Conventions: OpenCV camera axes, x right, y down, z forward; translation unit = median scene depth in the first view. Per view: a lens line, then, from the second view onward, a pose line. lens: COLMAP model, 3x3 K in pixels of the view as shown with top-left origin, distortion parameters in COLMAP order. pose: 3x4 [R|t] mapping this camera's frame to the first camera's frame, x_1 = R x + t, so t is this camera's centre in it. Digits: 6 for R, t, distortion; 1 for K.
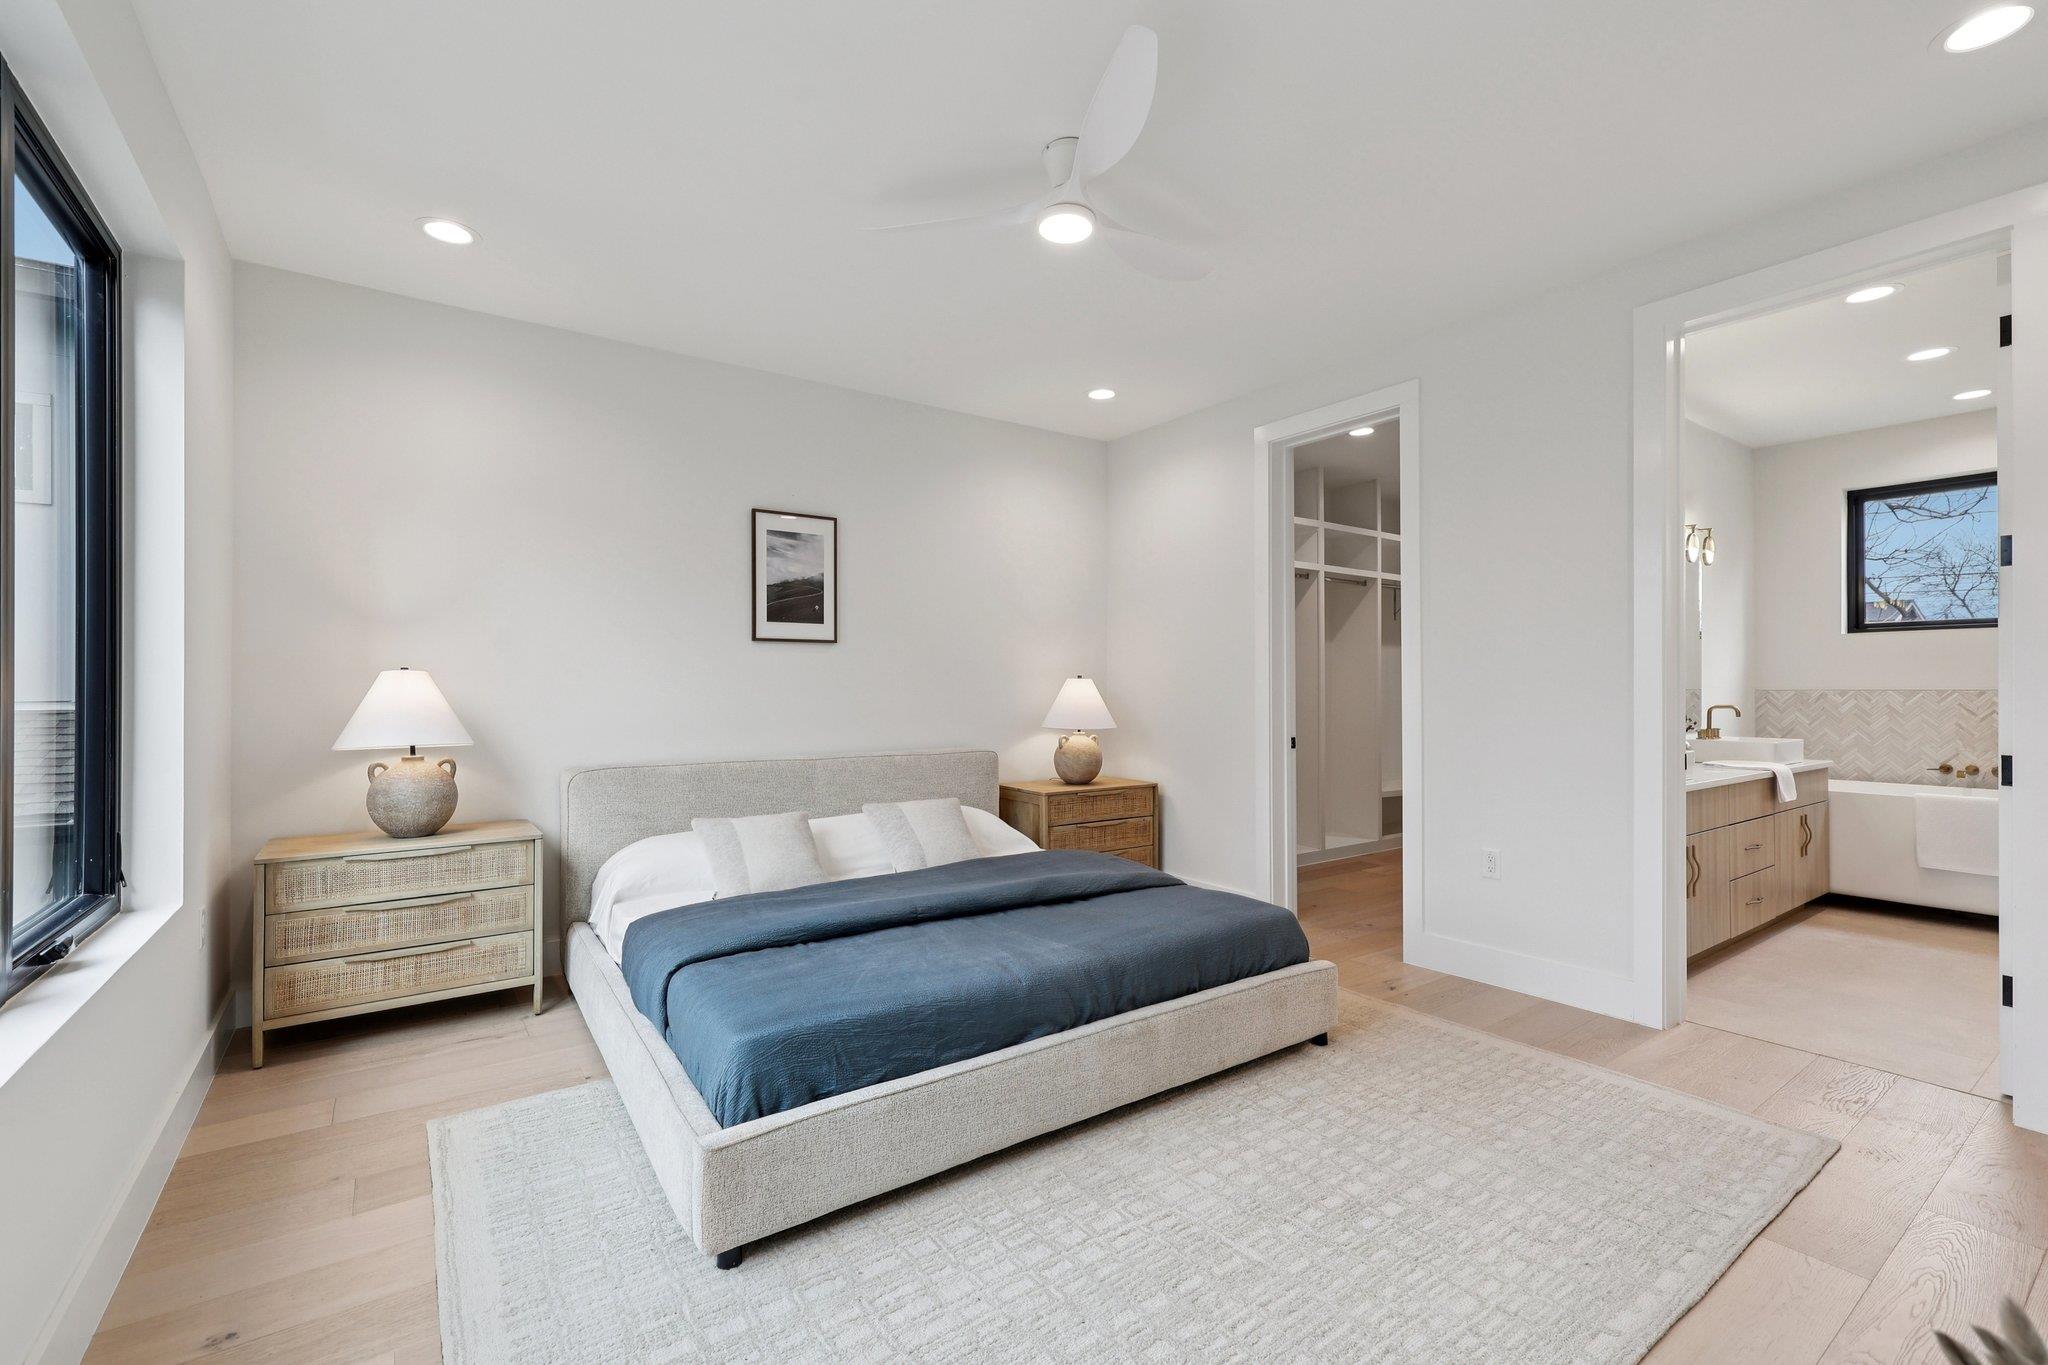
lens RADIAL K [[867.2, 0, 1033.5], [0, 867.2, 684.8], [0, 0, 1]] dist [-0.000416, -0.000286]
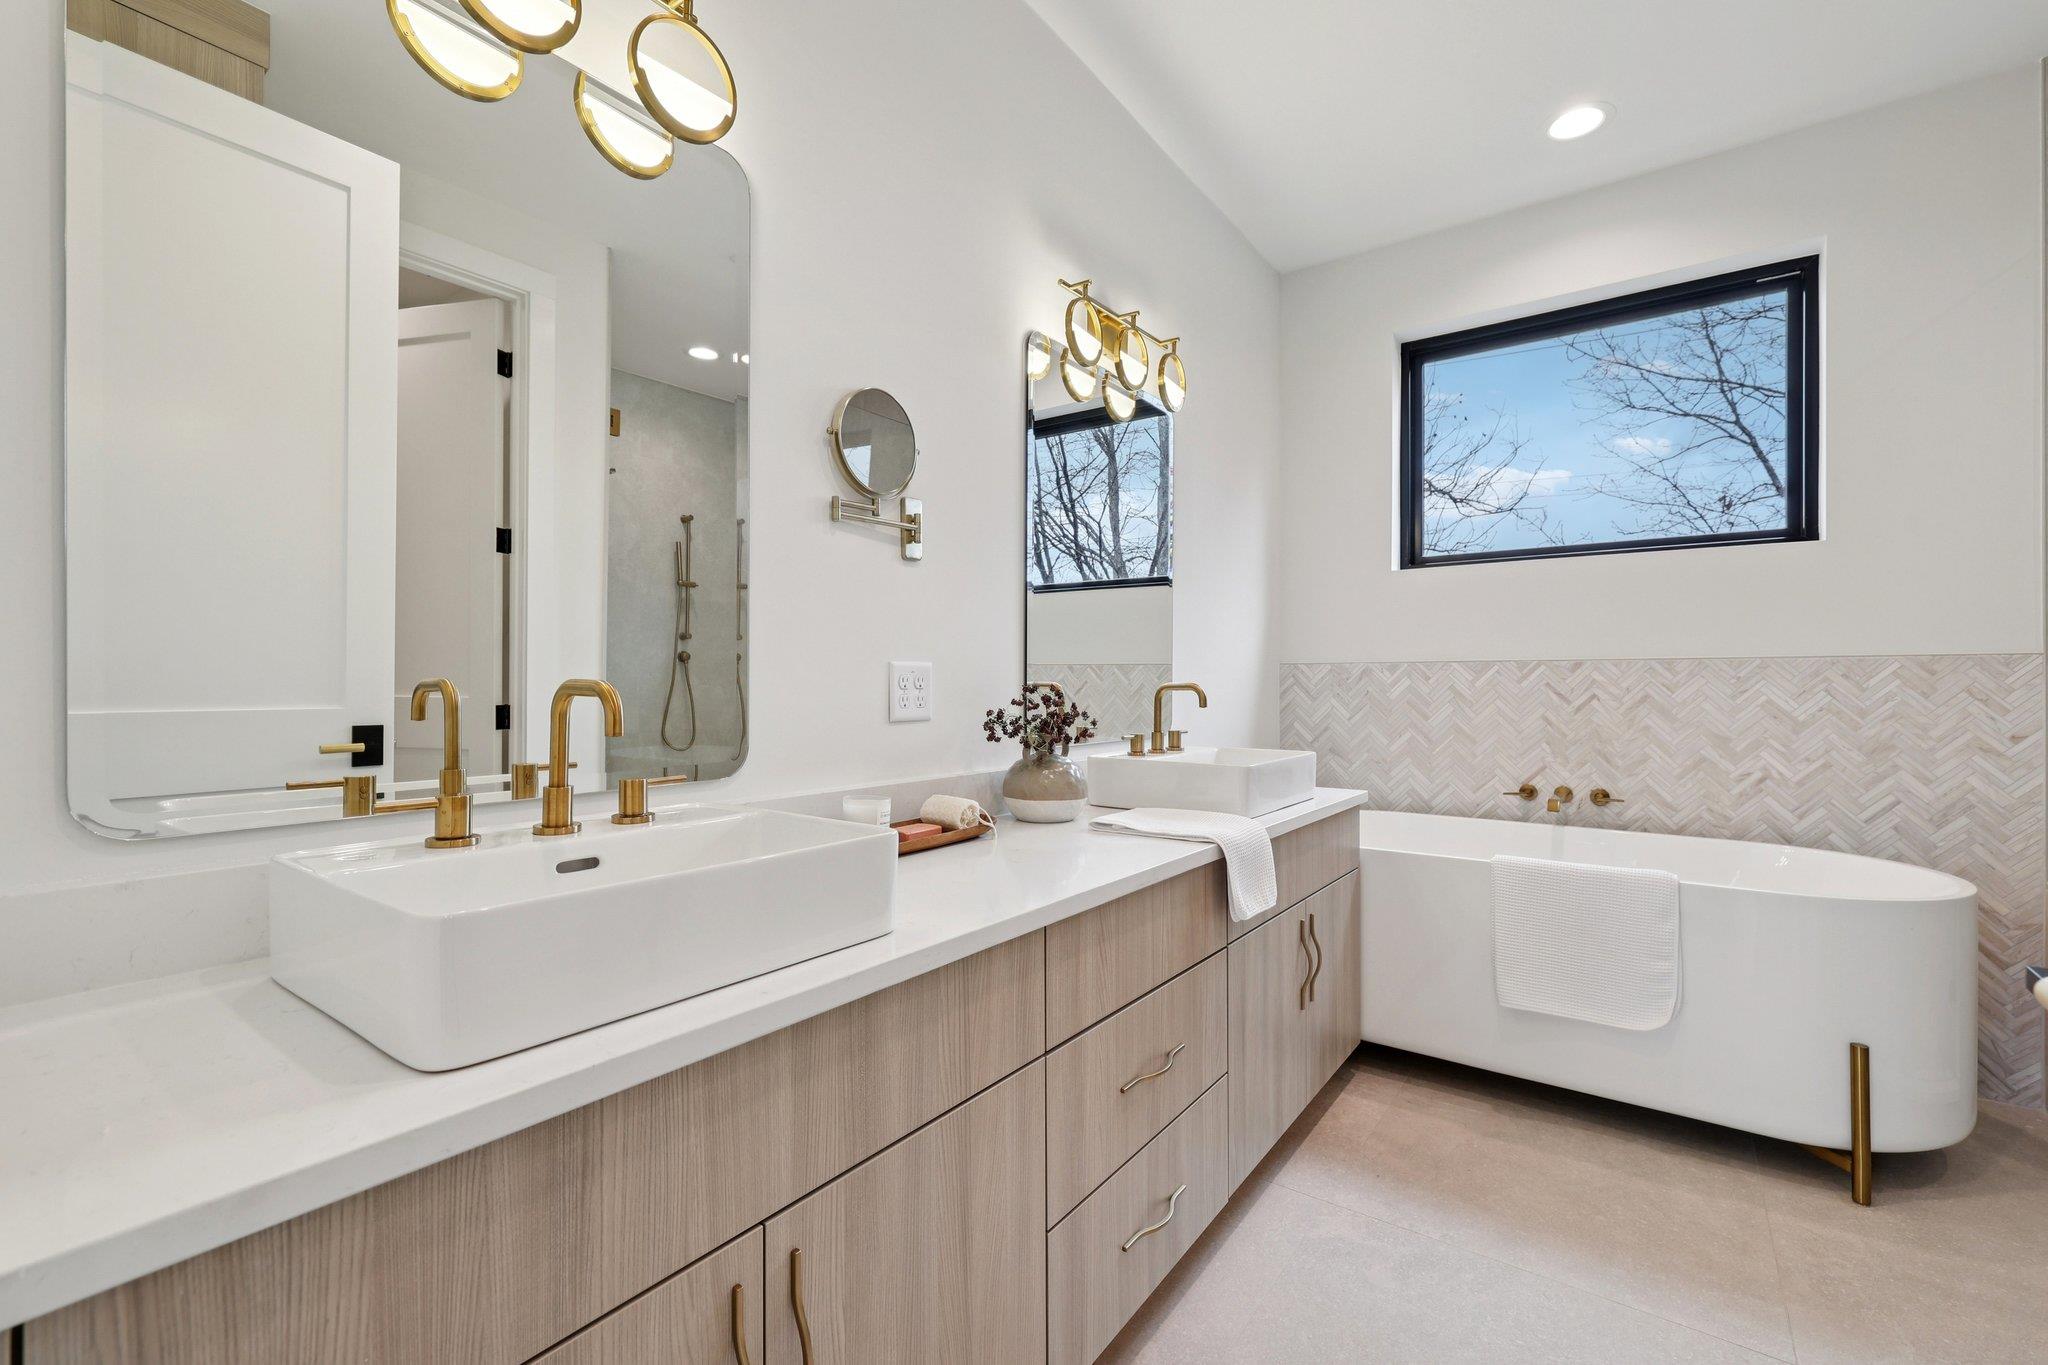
lens RADIAL K [[867.2, 0, 1019.2], [0, 867.2, 682.5], [0, 0, 1]] dist [-0.000416, -0.000286]
pose [[0.950787, 0.003036, 0.309829, 0.535690], [-0.004435, 0.999983, 0.003812, 0.020444], [-0.309812, -0.004999, 0.950785, 0.542816]]
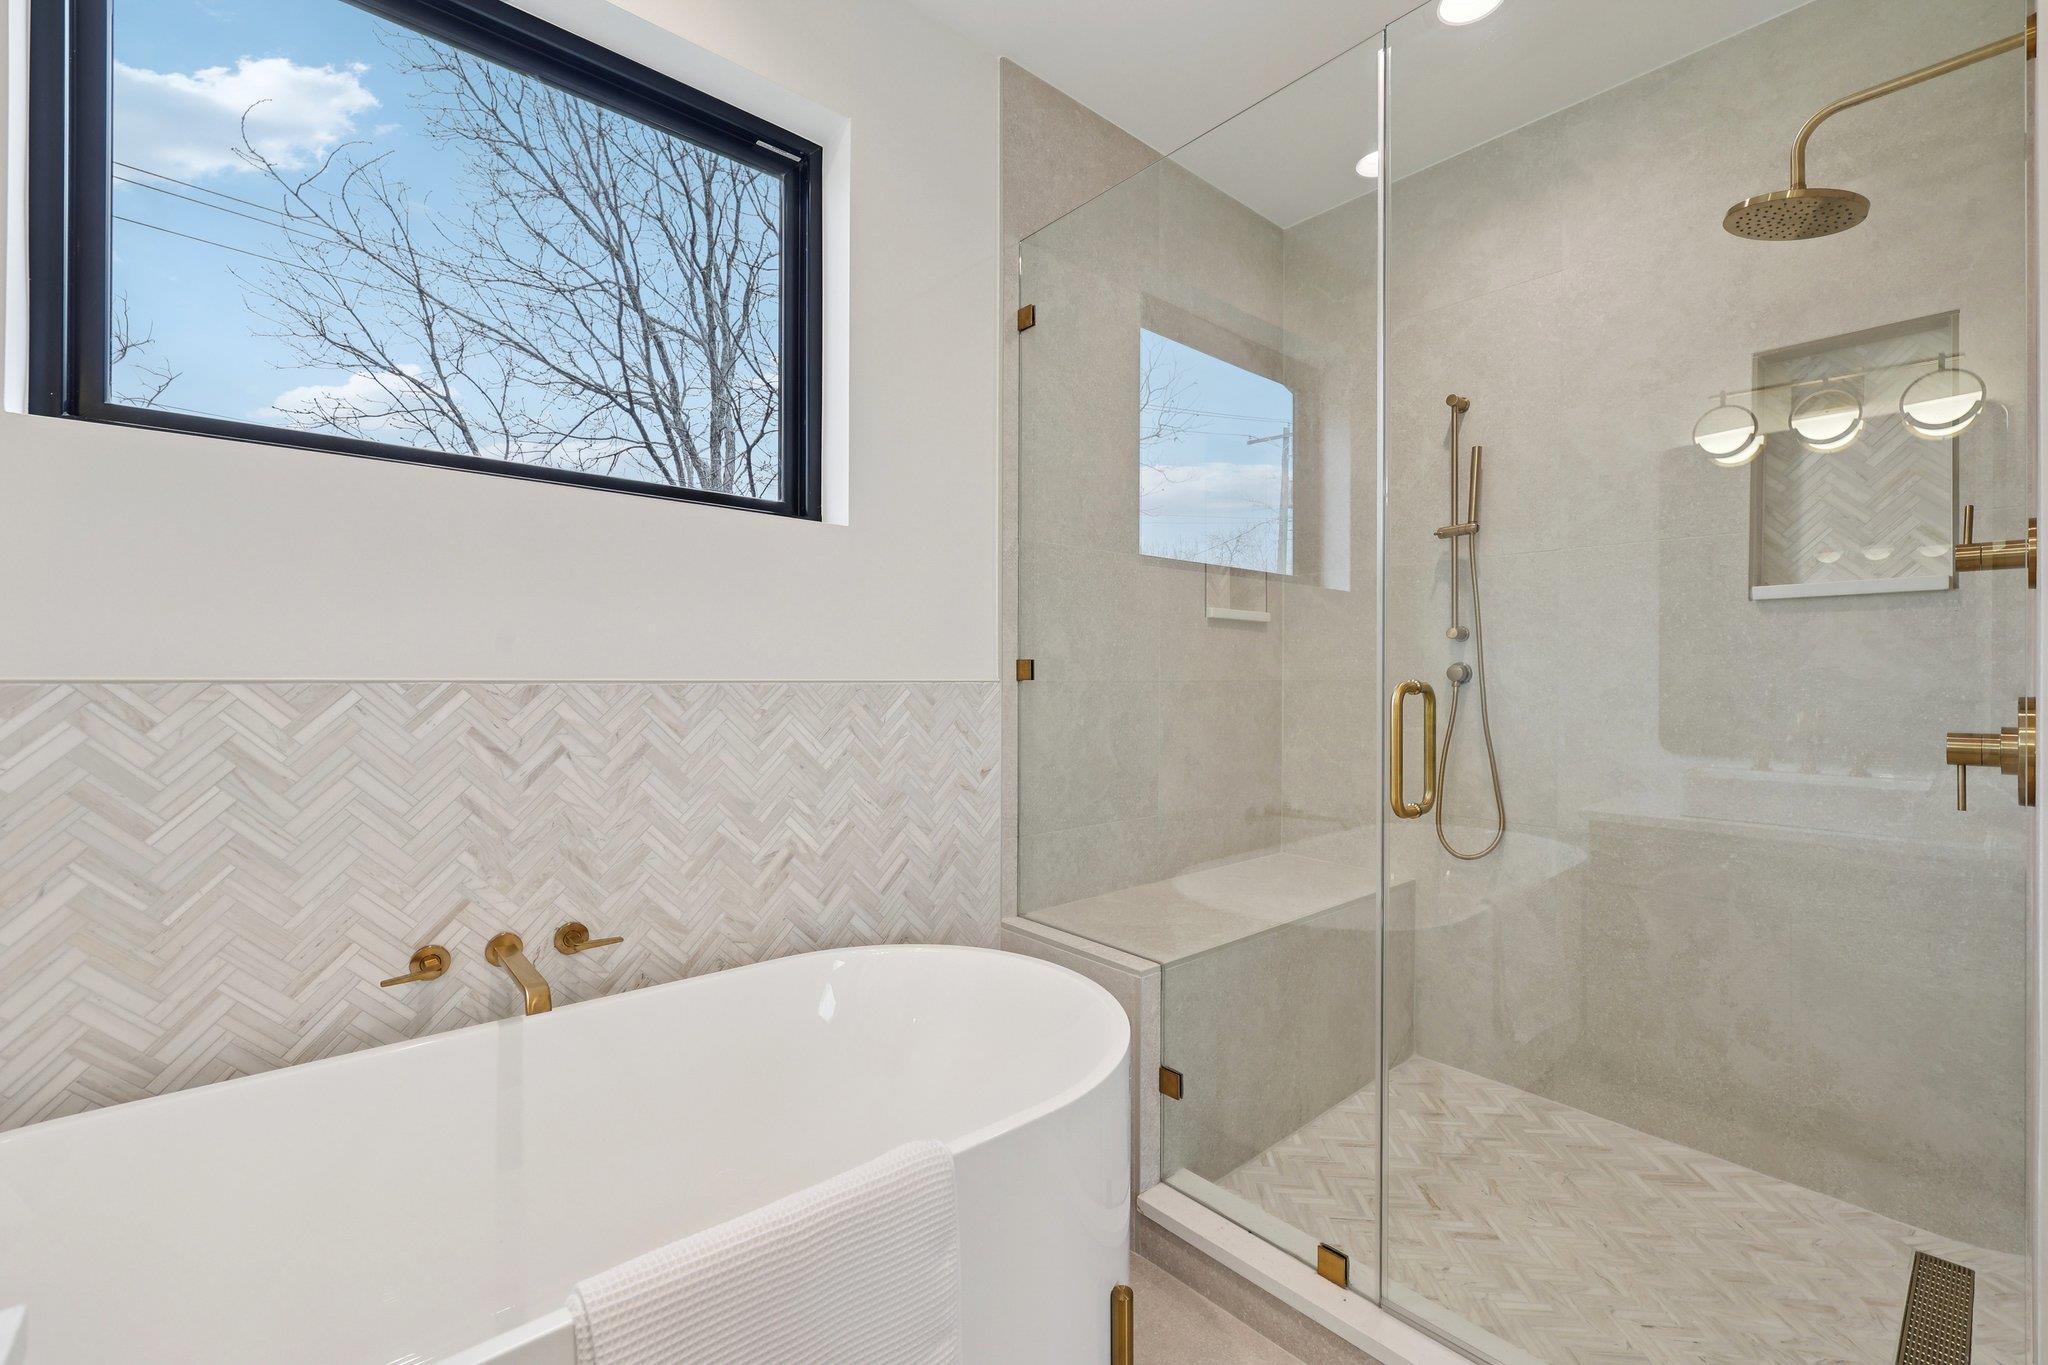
lens RADIAL K [[867.2, 0, 1037.3], [0, 867.2, 689.9], [0, 0, 1]] dist [-0.000416, -0.000286]
pose [[-0.109721, -0.006913, 0.993938, 0.759696], [-0.005766, 0.999963, 0.006318, 0.005868], [-0.993946, -0.005037, -0.109757, 0.843040]]
